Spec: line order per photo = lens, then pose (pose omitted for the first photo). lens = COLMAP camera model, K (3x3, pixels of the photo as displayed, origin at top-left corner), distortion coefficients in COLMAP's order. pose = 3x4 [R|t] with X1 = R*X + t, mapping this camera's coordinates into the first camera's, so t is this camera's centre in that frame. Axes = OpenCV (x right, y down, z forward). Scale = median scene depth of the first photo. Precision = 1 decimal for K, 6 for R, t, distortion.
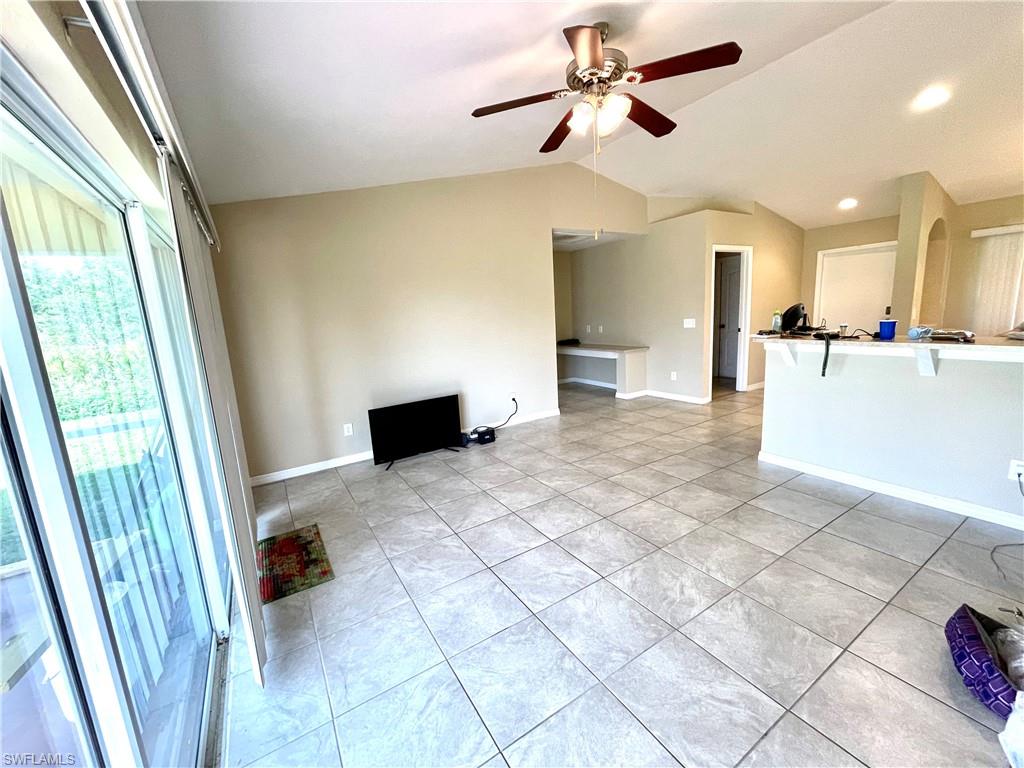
lens RADIAL K [[414.1, 0, 509.3], [0, 414.1, 383.9], [0, 0, 1]] dist [-0.003021, 0.001480]
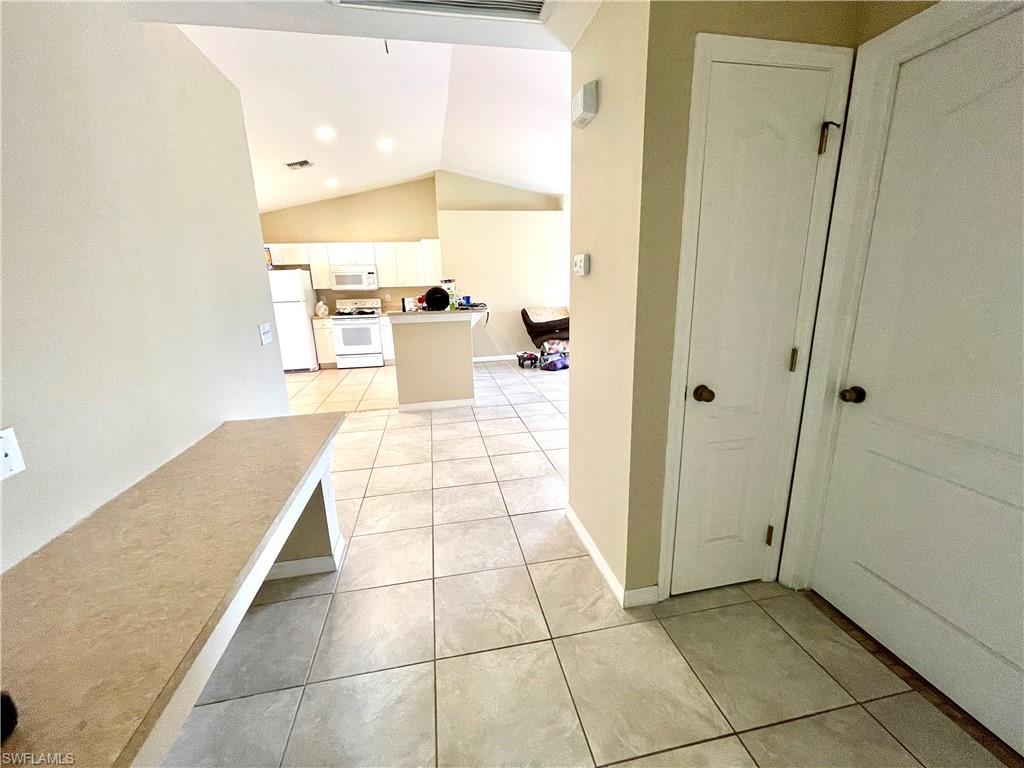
lens RADIAL K [[414.1, 0, 509.8], [0, 414.1, 382.5], [0, 0, 1]] dist [-0.003021, 0.001480]
pose [[-0.930788, -0.002481, 0.365552, 0.035393], [0.144274, 0.916312, 0.373575, -0.511581], [-0.335887, 0.400459, -0.852533, 2.951652]]
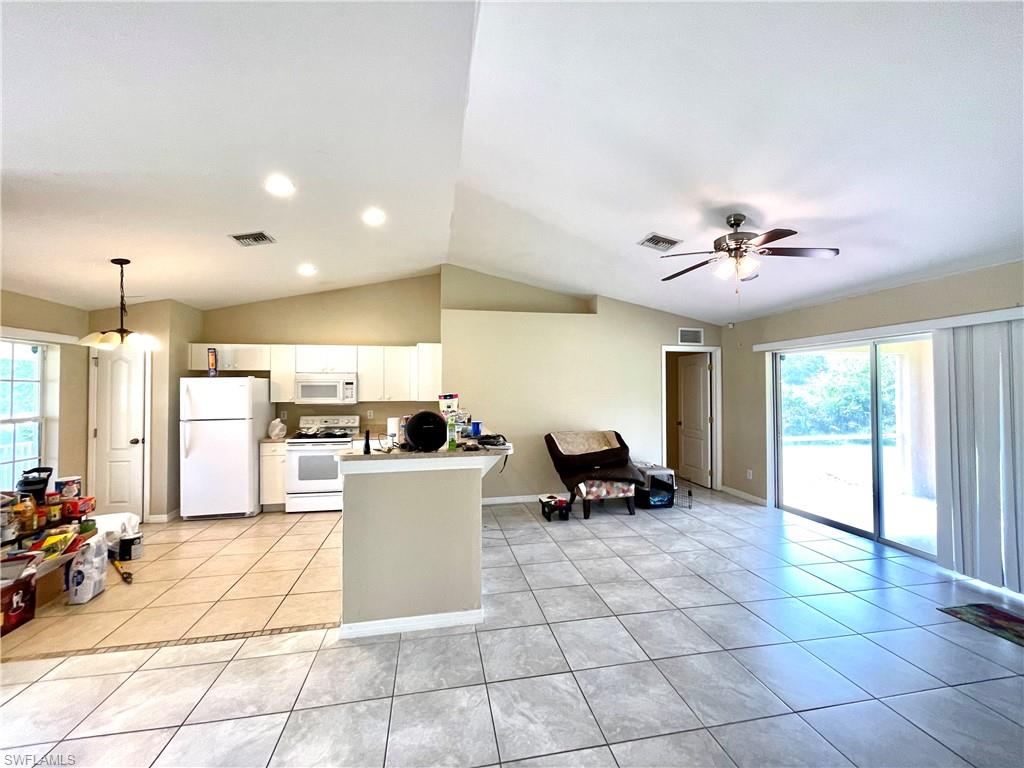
lens RADIAL K [[414.1, 0, 510.2], [0, 414.1, 380.9], [0, 0, 1]] dist [-0.003021, 0.001480]
pose [[-0.931039, 0.072266, 0.357693, 0.389494], [0.123686, 0.984668, 0.123005, -0.452212], [-0.343319, 0.158764, -0.925703, 2.283028]]
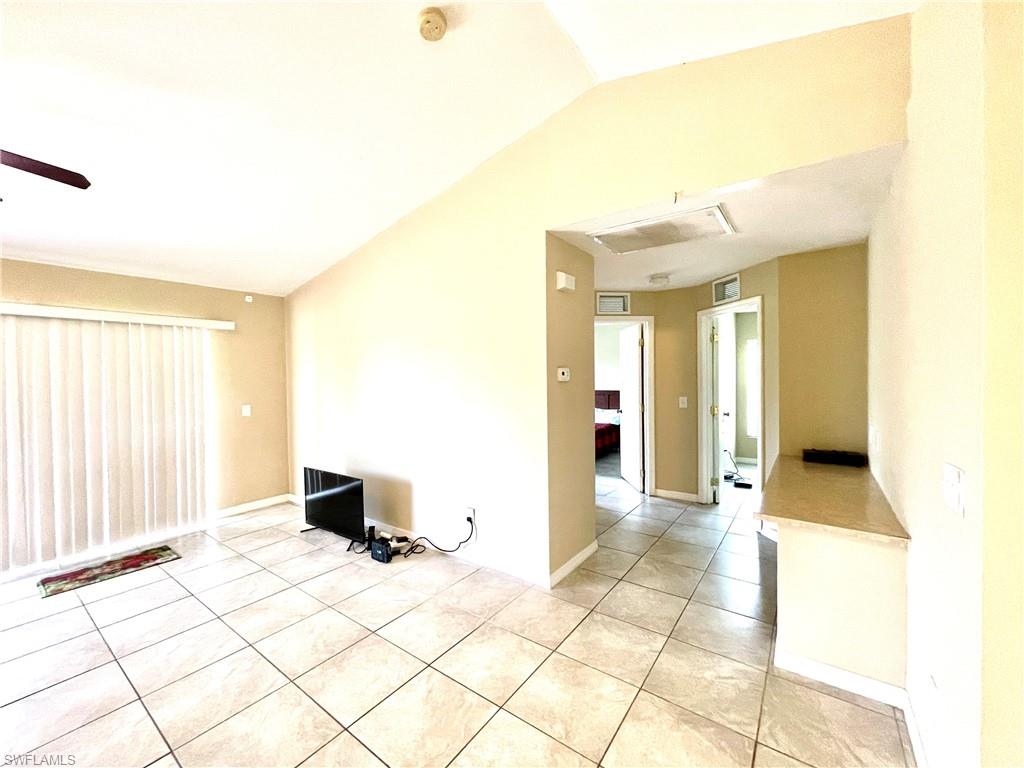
lens RADIAL K [[414.1, 0, 510.8], [0, 414.1, 377.6], [0, 0, 1]] dist [-0.003021, 0.001480]
pose [[0.373835, 0.058670, -0.925638, 1.213637], [-0.172971, 0.984899, -0.007431, -0.362223], [0.911224, 0.162886, 0.378338, 1.590314]]
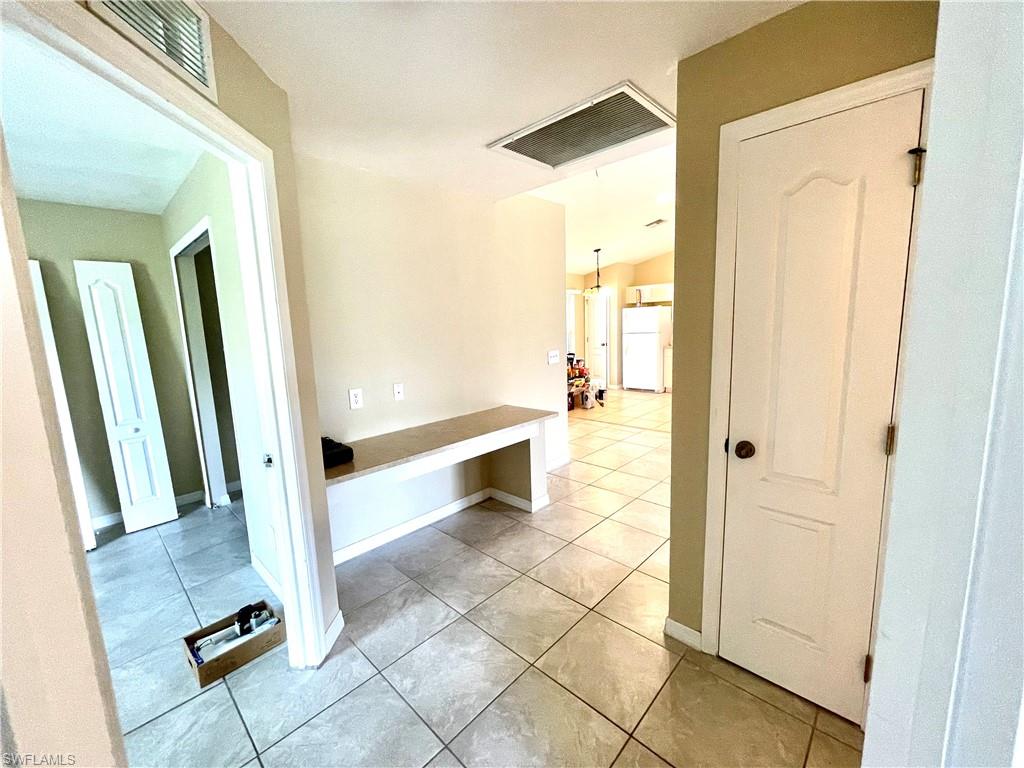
lens RADIAL K [[414.1, 0, 507.3], [0, 414.1, 382.7], [0, 0, 1]] dist [-0.003021, 0.001480]
pose [[-0.243634, -0.071996, 0.967191, -0.507396], [0.220797, 0.966937, 0.127595, -0.471890], [-0.944400, 0.244640, -0.219682, 2.768682]]
